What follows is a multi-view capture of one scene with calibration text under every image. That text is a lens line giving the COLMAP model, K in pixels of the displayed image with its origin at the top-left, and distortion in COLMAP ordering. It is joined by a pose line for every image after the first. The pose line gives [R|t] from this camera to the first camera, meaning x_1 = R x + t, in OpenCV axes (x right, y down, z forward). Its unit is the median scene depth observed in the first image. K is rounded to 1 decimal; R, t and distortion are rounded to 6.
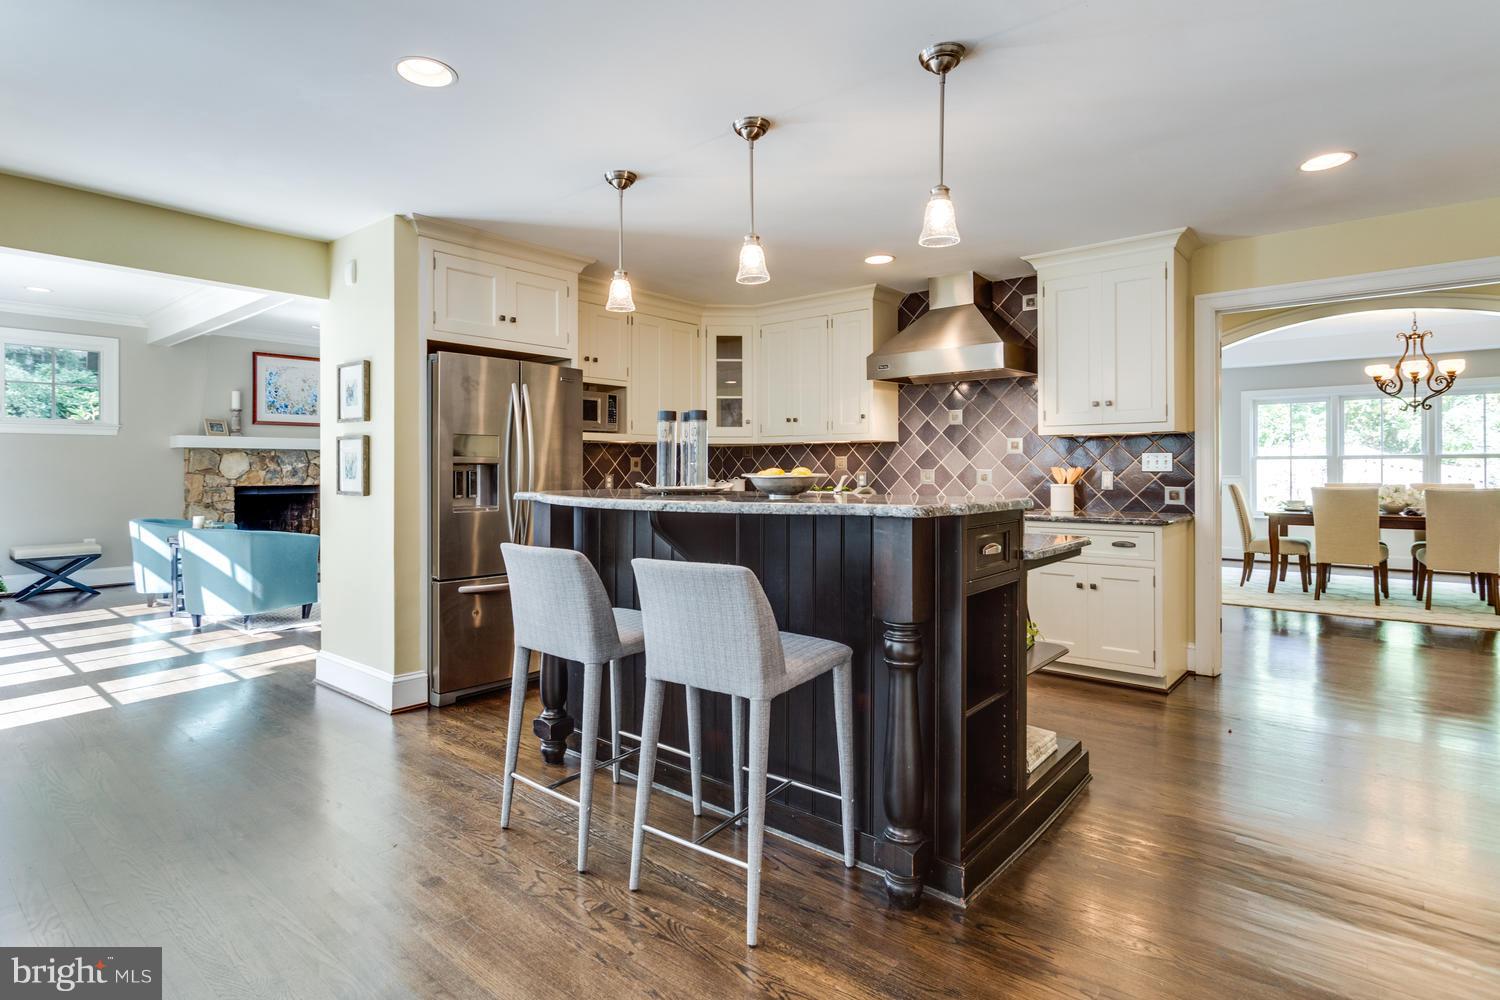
lens RADIAL K [[755.7, 0, 729.3], [0, 755.7, 469.1], [0, 0, 1]] dist [-0.002274, -0.000412]
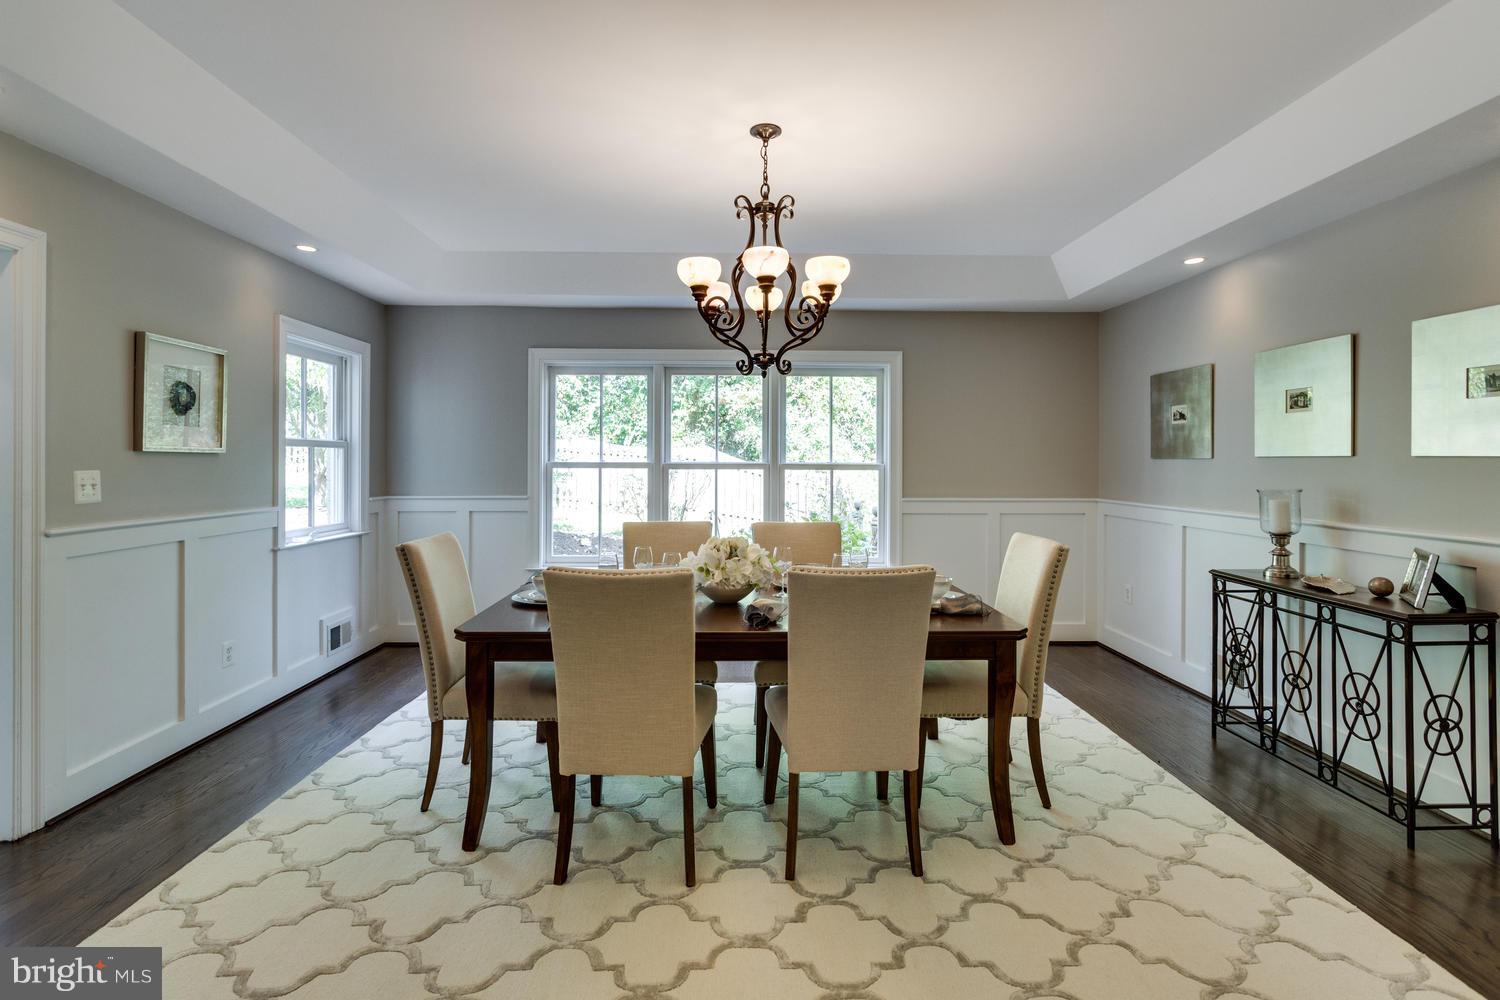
lens RADIAL K [[755.7, 0, 729.3], [0, 755.7, 469.1], [0, 0, 1]] dist [-0.002274, -0.000412]
pose [[0.753564, -0.000805, 0.657374, 0.415625], [-0.006191, 0.999946, 0.008322, -0.017258], [-0.657345, -0.010341, 0.753518, 0.468635]]
